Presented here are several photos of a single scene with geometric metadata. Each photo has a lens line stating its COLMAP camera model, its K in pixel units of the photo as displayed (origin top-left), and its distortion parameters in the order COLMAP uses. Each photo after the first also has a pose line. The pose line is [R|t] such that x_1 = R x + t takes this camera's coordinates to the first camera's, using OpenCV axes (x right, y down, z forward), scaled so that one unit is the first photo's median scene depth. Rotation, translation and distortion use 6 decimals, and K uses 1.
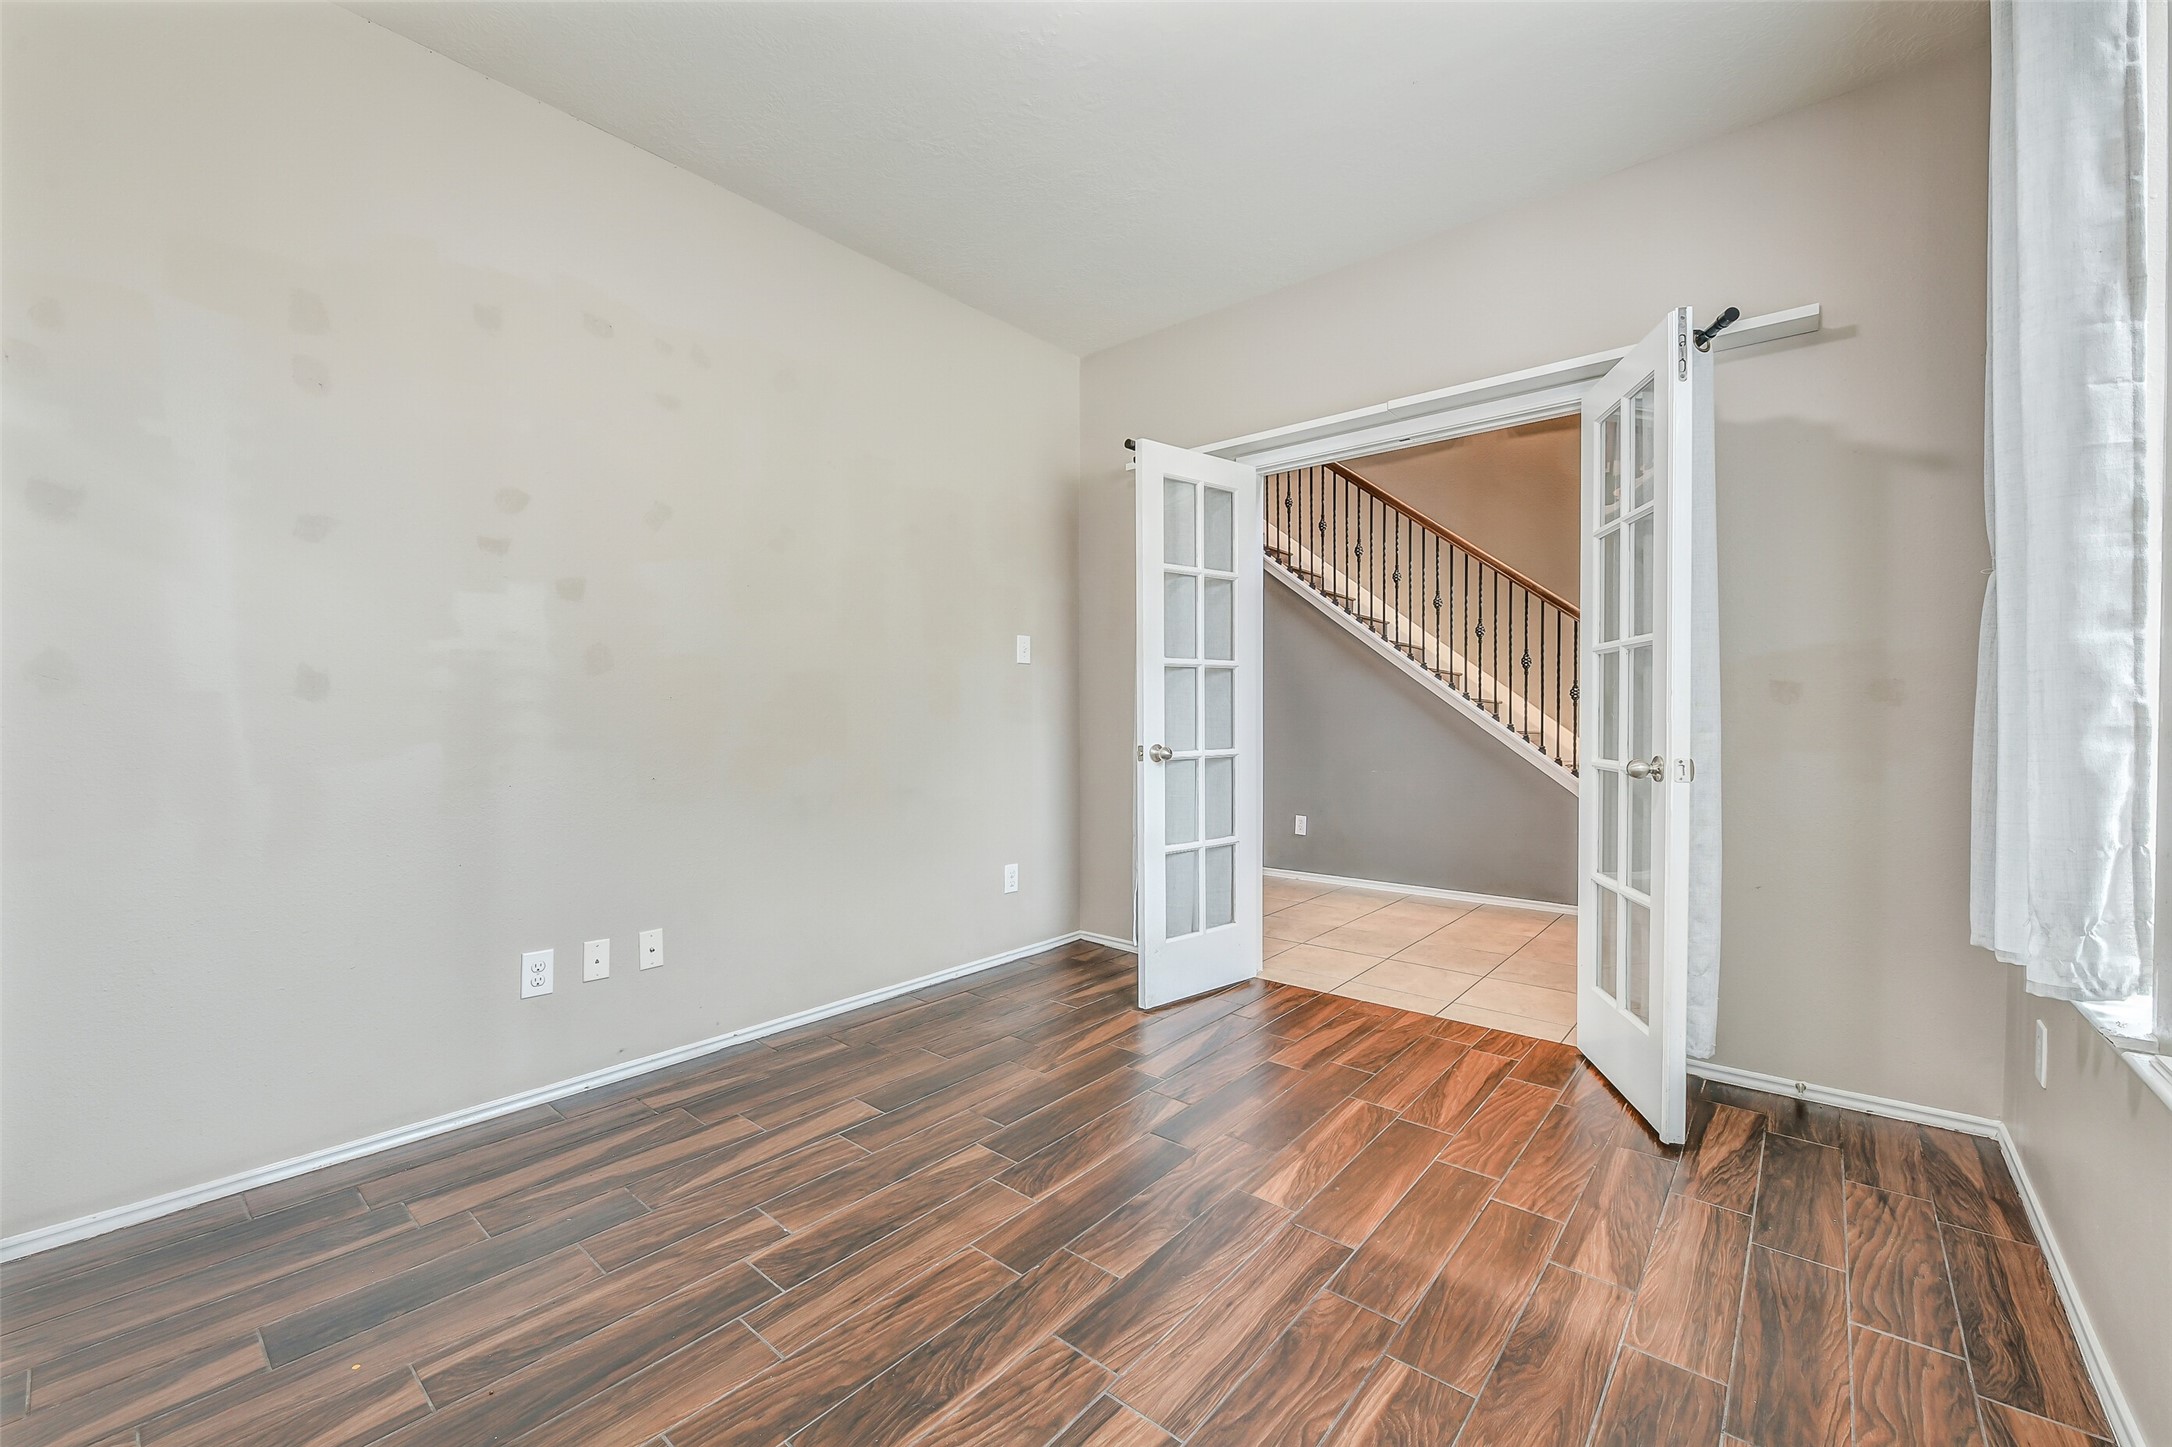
lens RADIAL K [[870.9, 0, 1084.8], [0, 870.9, 722.8], [0, 0, 1]] dist [-0.001563, -0.001219]
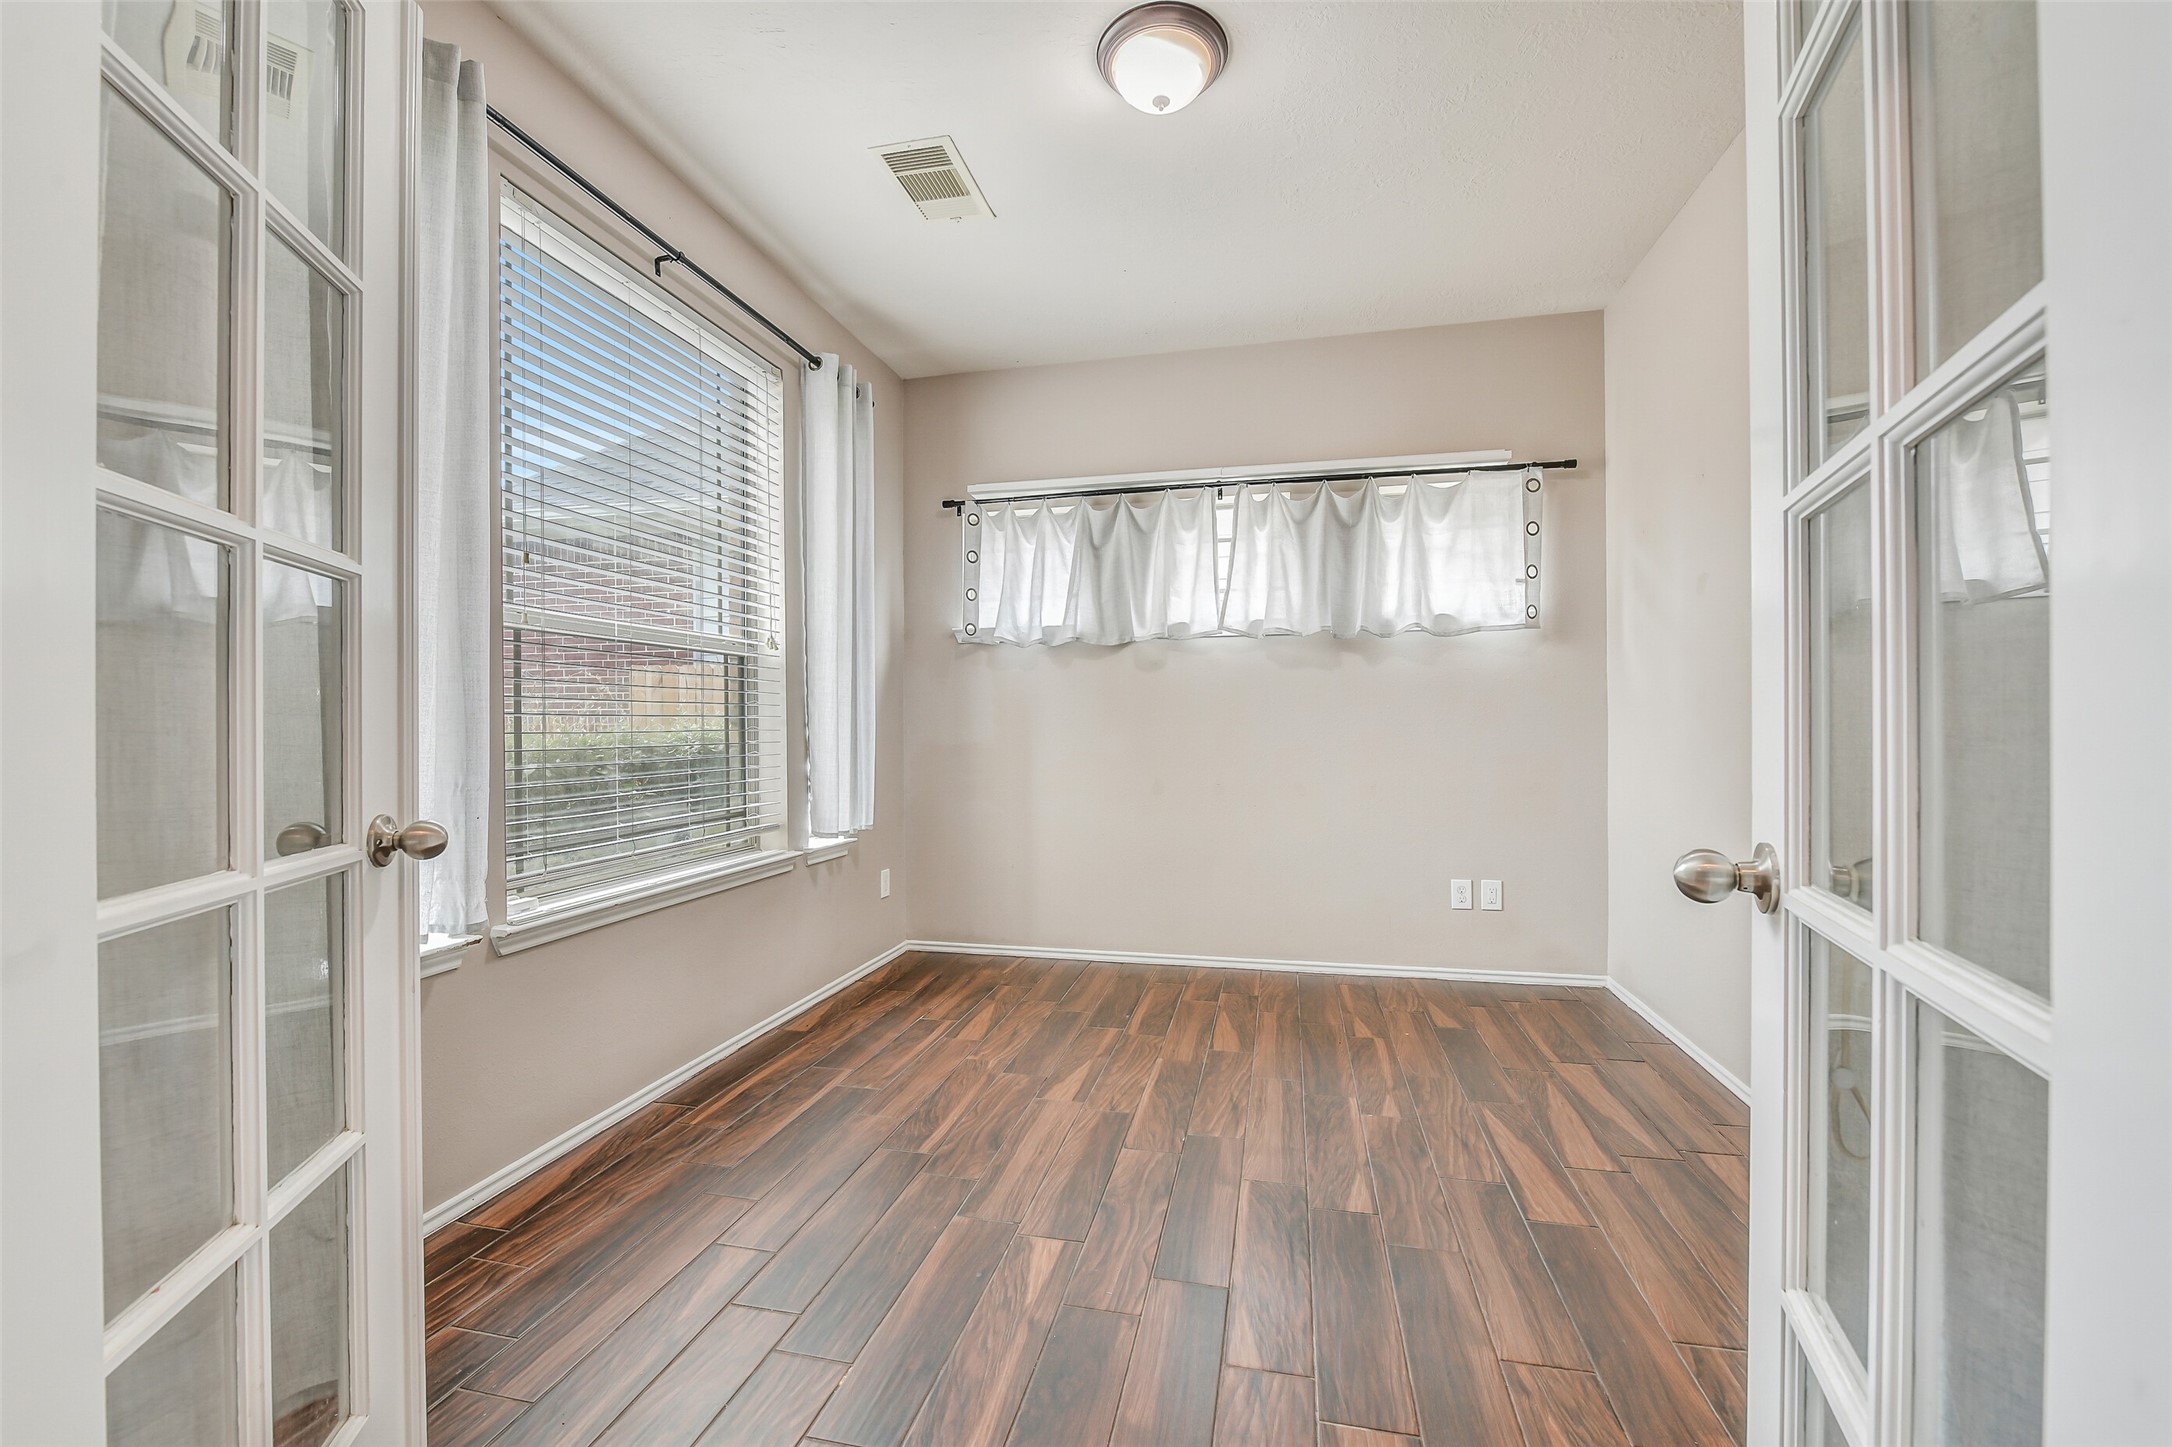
lens RADIAL K [[870.9, 0, 1086.1], [0, 870.9, 723.1], [0, 0, 1]] dist [-0.001563, -0.001219]
pose [[-0.888744, 0.001270, -0.458402, 0.634659], [0.001093, 0.999999, 0.000651, -0.011522], [0.458402, 0.000077, -0.888745, 1.951699]]
